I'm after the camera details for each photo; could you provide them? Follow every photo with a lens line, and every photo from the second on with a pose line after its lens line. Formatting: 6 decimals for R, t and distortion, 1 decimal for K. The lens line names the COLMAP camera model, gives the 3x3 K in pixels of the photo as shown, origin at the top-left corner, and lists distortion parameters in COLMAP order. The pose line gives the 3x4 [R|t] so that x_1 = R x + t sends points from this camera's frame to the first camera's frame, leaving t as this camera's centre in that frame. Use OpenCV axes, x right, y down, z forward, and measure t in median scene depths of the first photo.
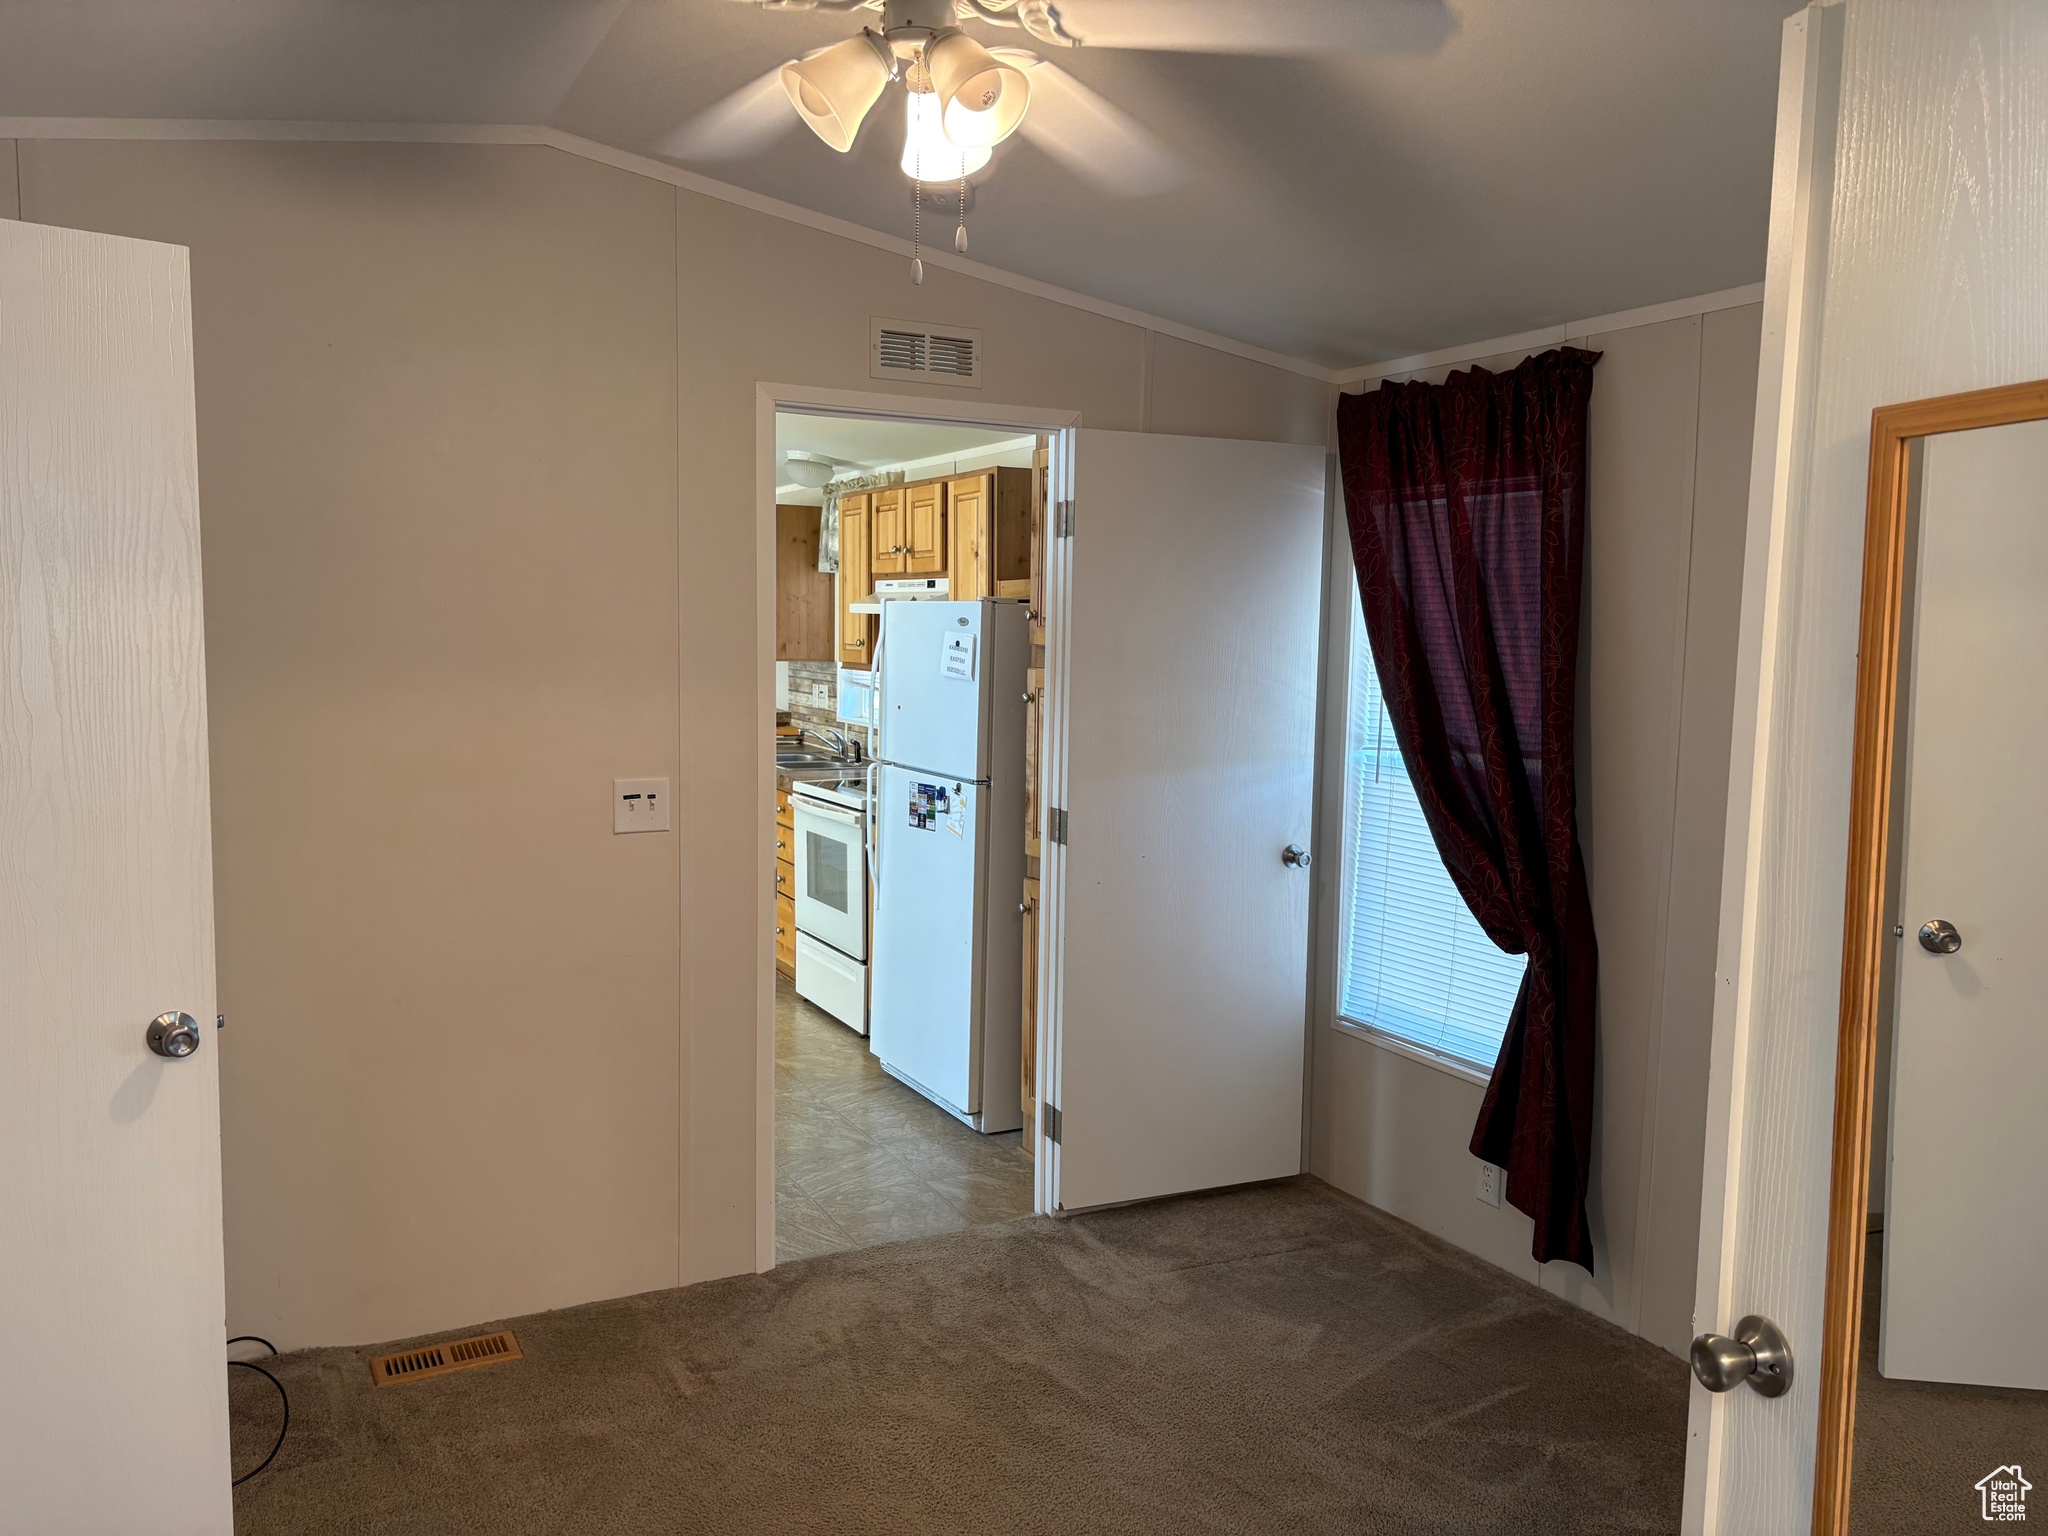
lens RADIAL K [[1595.2, 0, 1025.8], [0, 1595.2, 770.3], [0, 0, 1]] dist [0.030630, -0.024619]
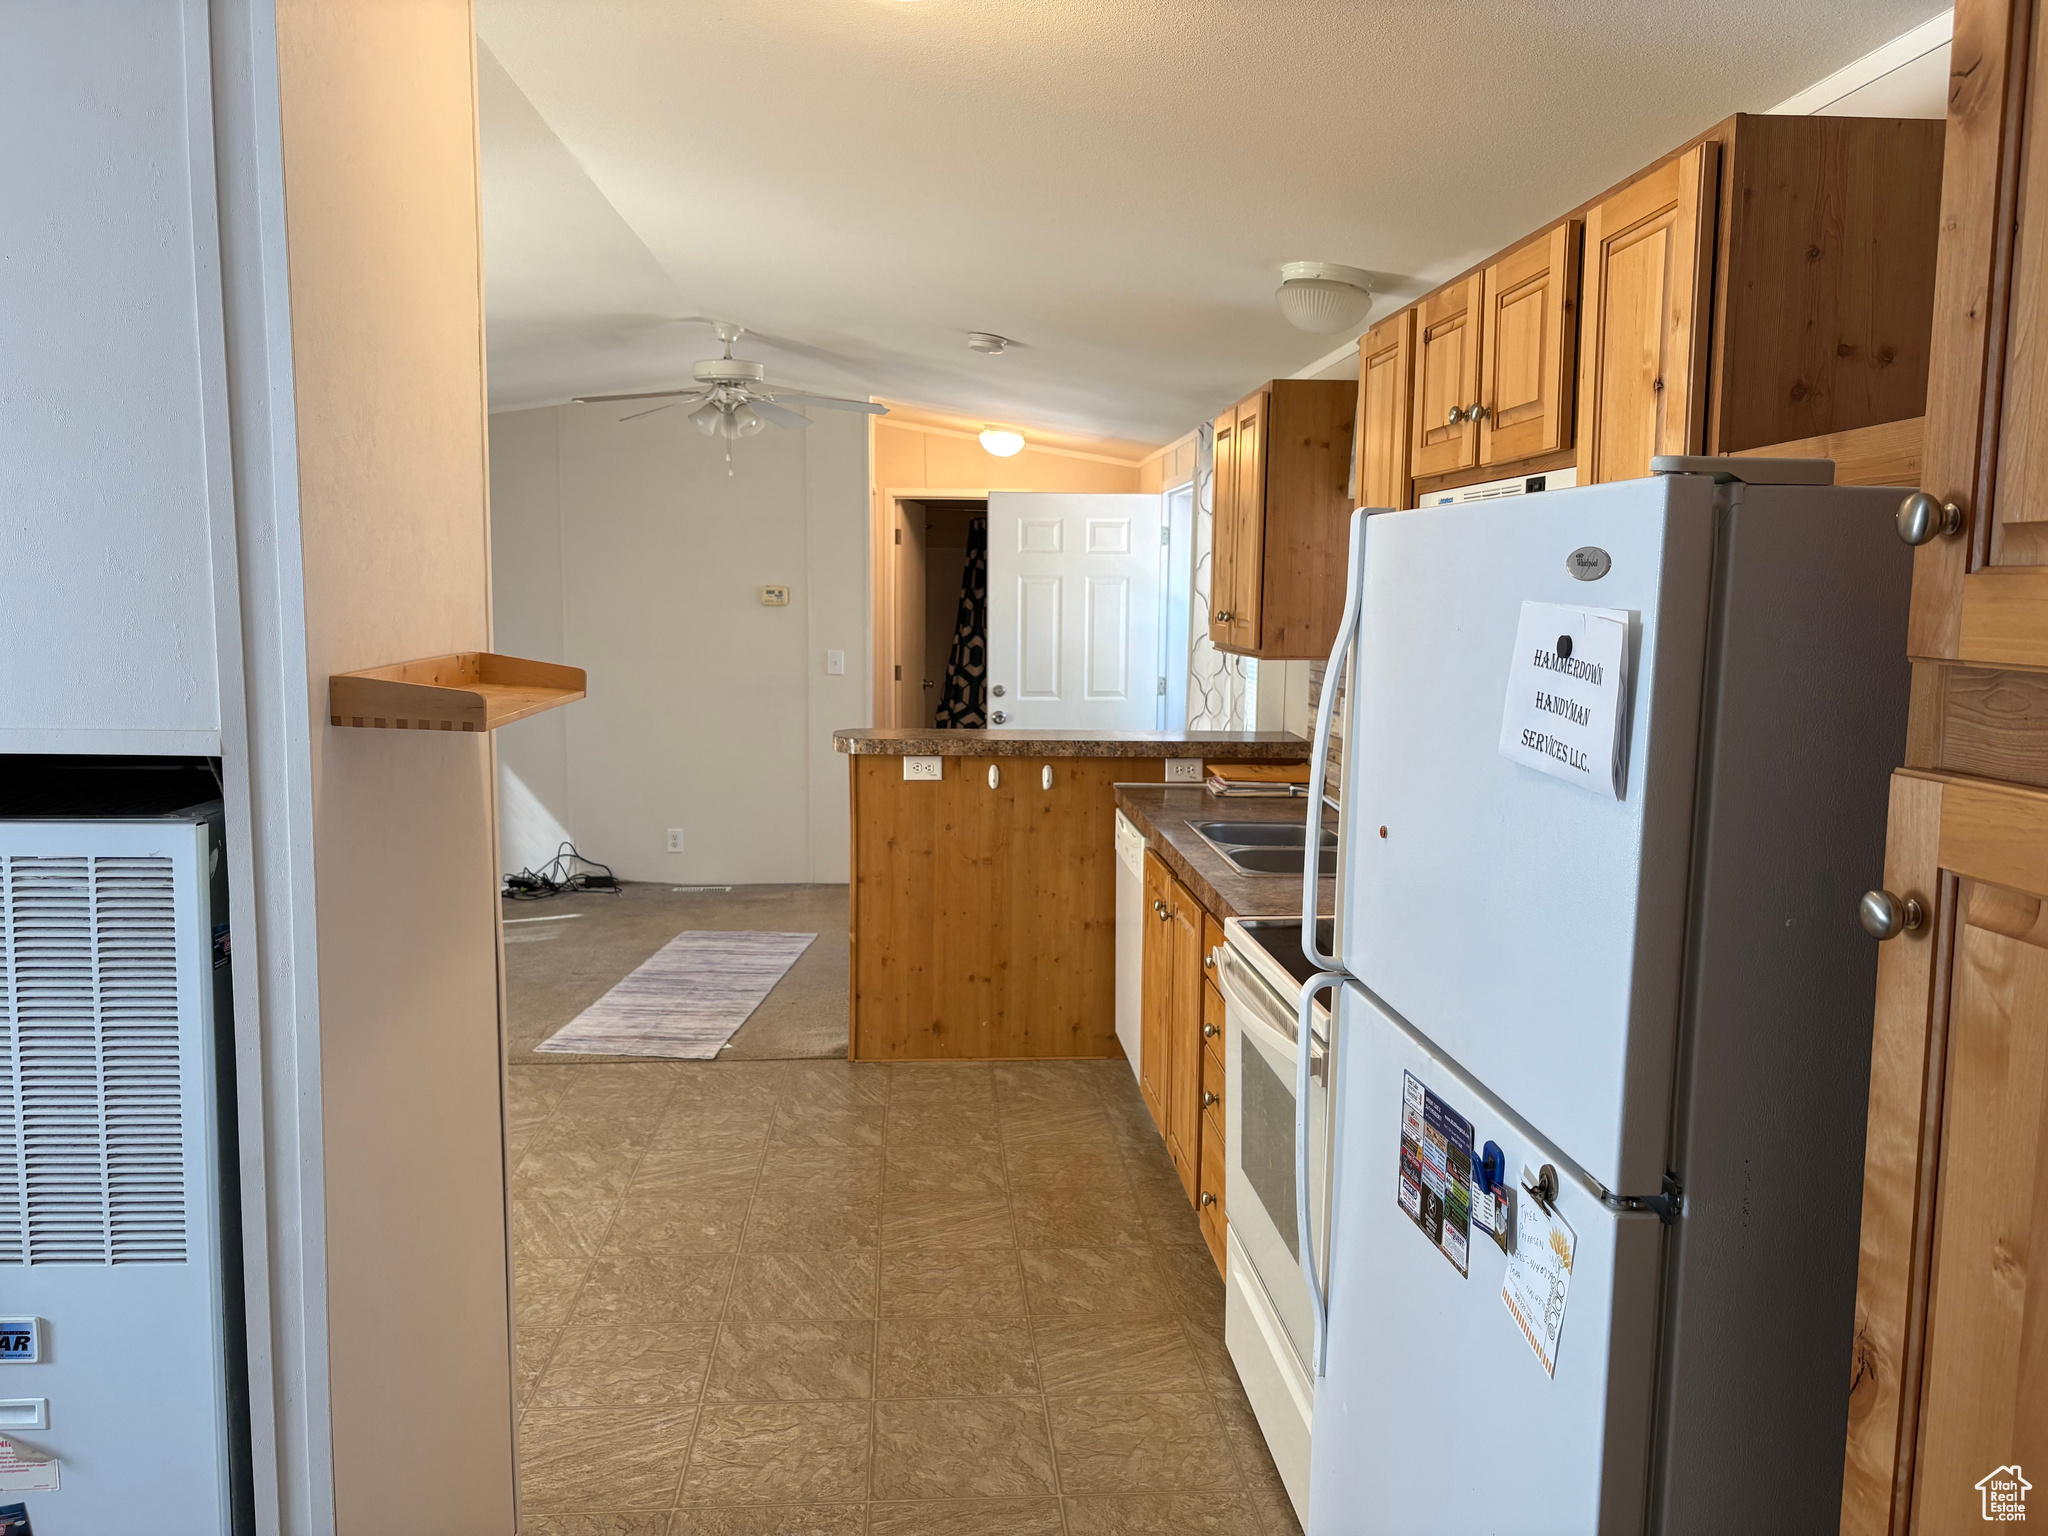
lens RADIAL K [[1595.2, 0, 1025.3], [0, 1595.2, 764.6], [0, 0, 1]] dist [0.030630, -0.024619]
pose [[0.919053, 0.037133, -0.392381, -0.017368], [-0.033007, 0.999306, 0.017258, -0.053296], [0.392750, -0.002910, 0.919641, 0.625884]]
